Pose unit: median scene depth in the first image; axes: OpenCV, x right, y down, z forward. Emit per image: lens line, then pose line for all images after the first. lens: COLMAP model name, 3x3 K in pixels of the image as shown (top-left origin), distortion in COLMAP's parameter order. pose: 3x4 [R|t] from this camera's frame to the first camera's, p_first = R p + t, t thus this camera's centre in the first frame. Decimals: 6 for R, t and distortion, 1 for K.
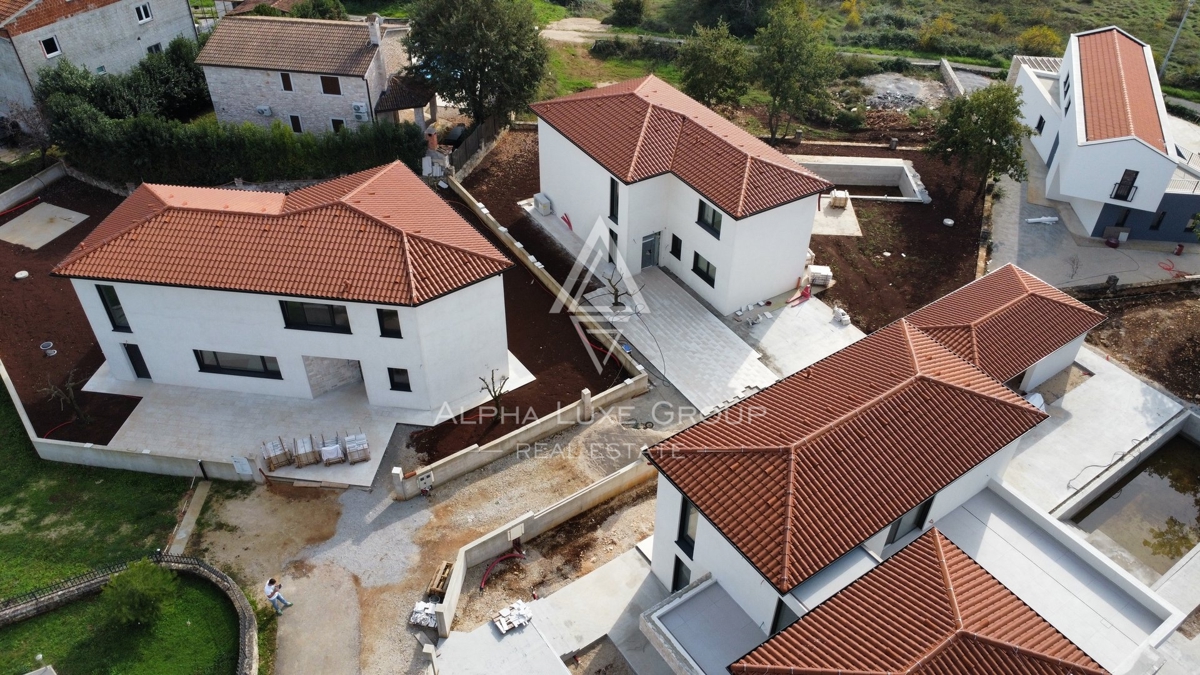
lens RADIAL K [[871.9, 0, 598.5], [0, 871.9, 336.0], [0, 0, 1]] dist [-0.028301, -0.016796]
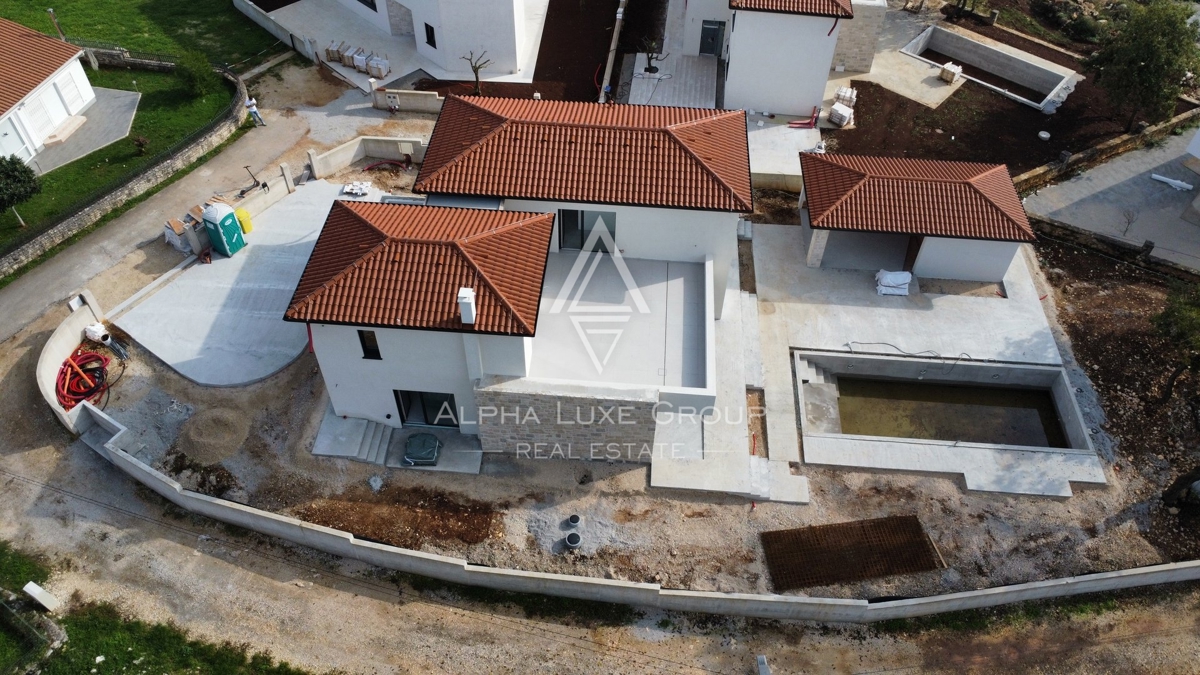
lens RADIAL K [[871.9, 0, 598.5], [0, 871.9, 336.0], [0, 0, 1]] dist [-0.028301, -0.016796]
pose [[0.780192, 0.463739, -0.419818, 0.715512], [-0.401363, 0.885876, 0.232661, 0.044867], [0.479800, -0.013021, 0.877281, -0.027966]]
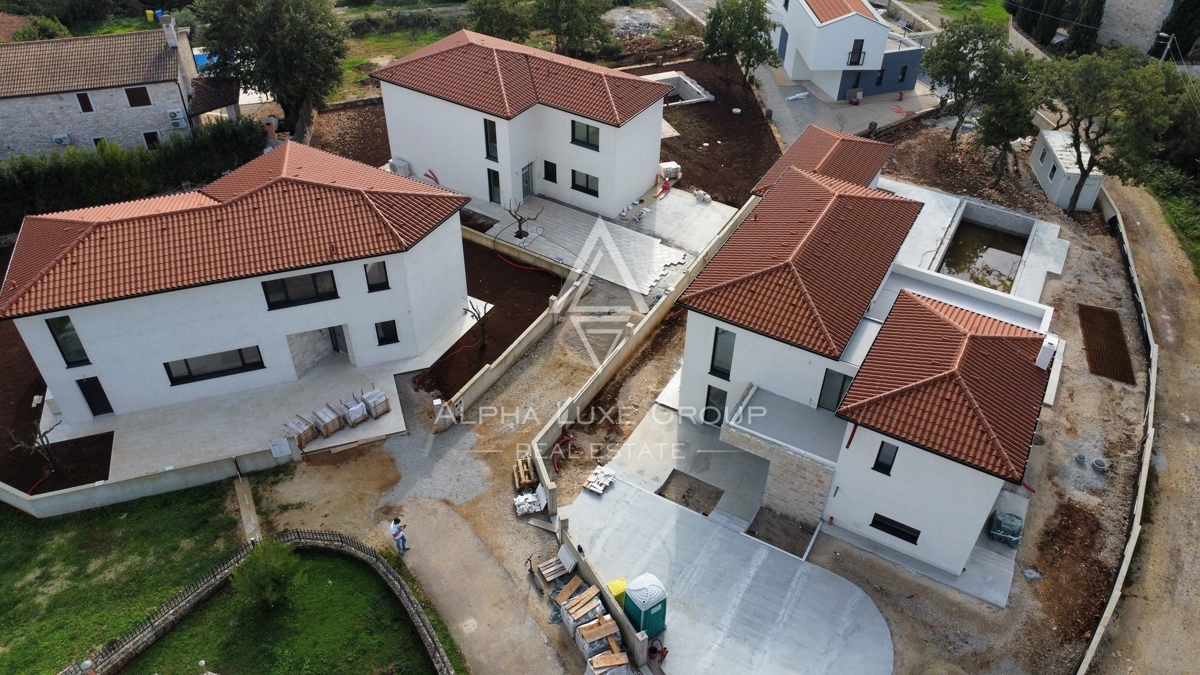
lens RADIAL K [[871.9, 0, 598.5], [0, 871.9, 336.0], [0, 0, 1]] dist [-0.028301, -0.016796]
pose [[0.902241, -0.273954, 0.333033, -0.344002], [0.269620, 0.961087, 0.060148, 0.058728], [-0.336552, 0.035524, 0.940995, -0.063313]]
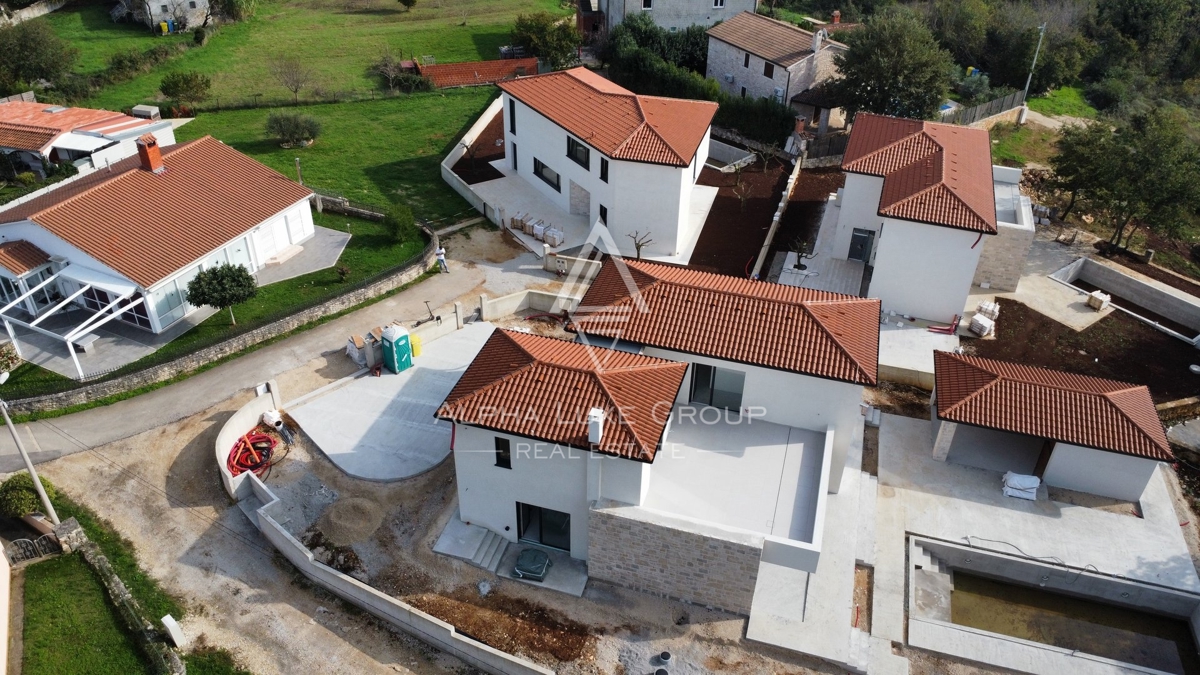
lens RADIAL K [[871.9, 0, 598.5], [0, 871.9, 336.0], [0, 0, 1]] dist [-0.028301, -0.016796]
pose [[0.627852, 0.435917, -0.644809, 0.793149], [-0.500305, 0.860656, 0.094689, 0.089015], [0.596235, 0.263150, 0.758456, -0.066404]]
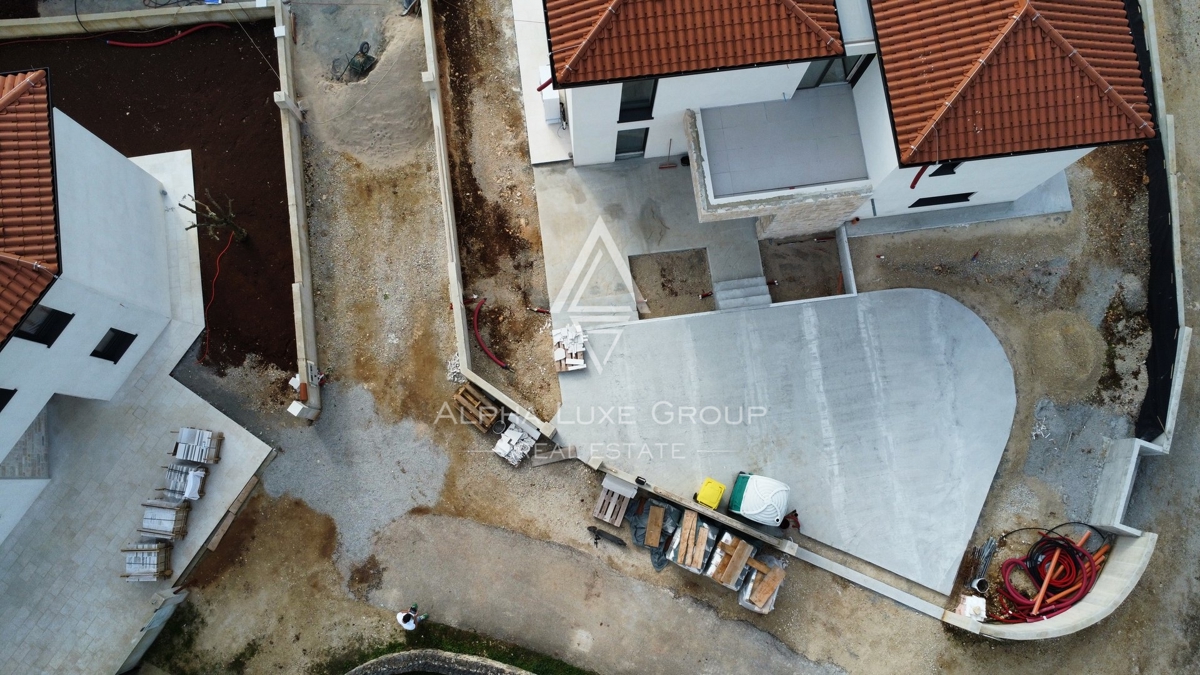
lens RADIAL K [[871.9, 0, 598.5], [0, 871.9, 336.0], [0, 0, 1]] dist [-0.028301, -0.016796]
pose [[0.455679, -0.879394, 0.137927, -0.150136], [0.553019, 0.401098, 0.730267, -0.202123], [-0.697514, -0.256491, 0.669093, 0.358916]]
